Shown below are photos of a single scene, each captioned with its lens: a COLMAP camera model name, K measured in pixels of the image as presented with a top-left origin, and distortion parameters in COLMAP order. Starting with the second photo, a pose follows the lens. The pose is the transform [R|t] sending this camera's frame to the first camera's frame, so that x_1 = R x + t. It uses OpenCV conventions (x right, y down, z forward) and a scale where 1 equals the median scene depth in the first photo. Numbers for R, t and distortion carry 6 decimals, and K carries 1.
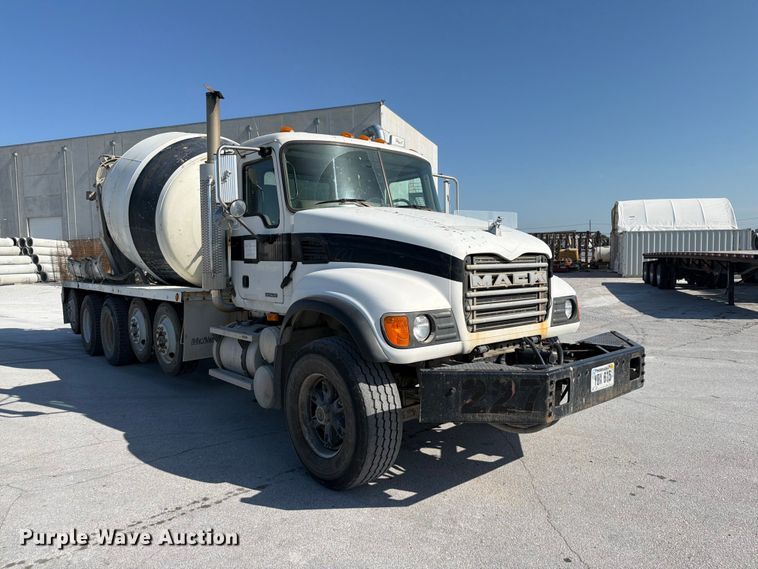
lens RADIAL K [[529.8, 0, 381.8], [0, 529.8, 281.5], [0, 0, 1]] dist [0.111075, -0.156238]
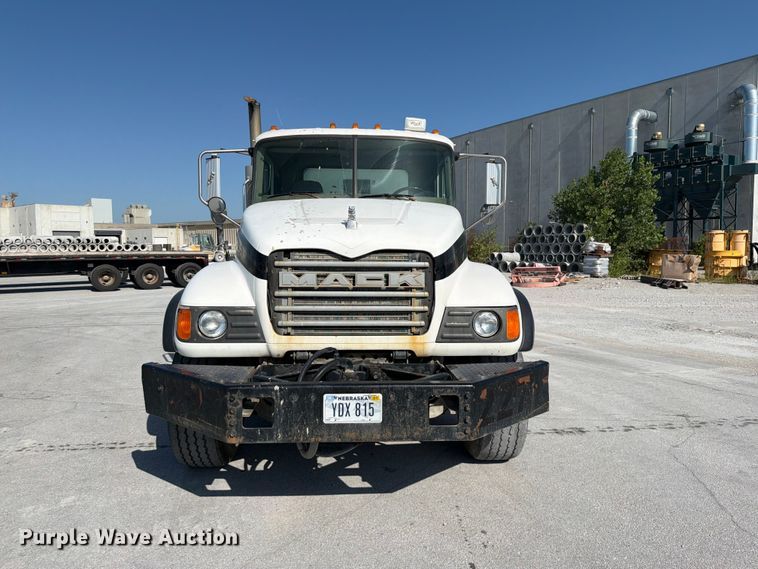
lens RADIAL K [[535.9, 0, 378.8], [0, 535.9, 267.0], [0, 0, 1]] dist [0.001945, 0.000951]
pose [[0.789423, 0.039147, -0.612600, 0.838620], [-0.041995, 0.999070, 0.009727, -0.036467], [0.612411, 0.018048, 0.790333, 0.362224]]
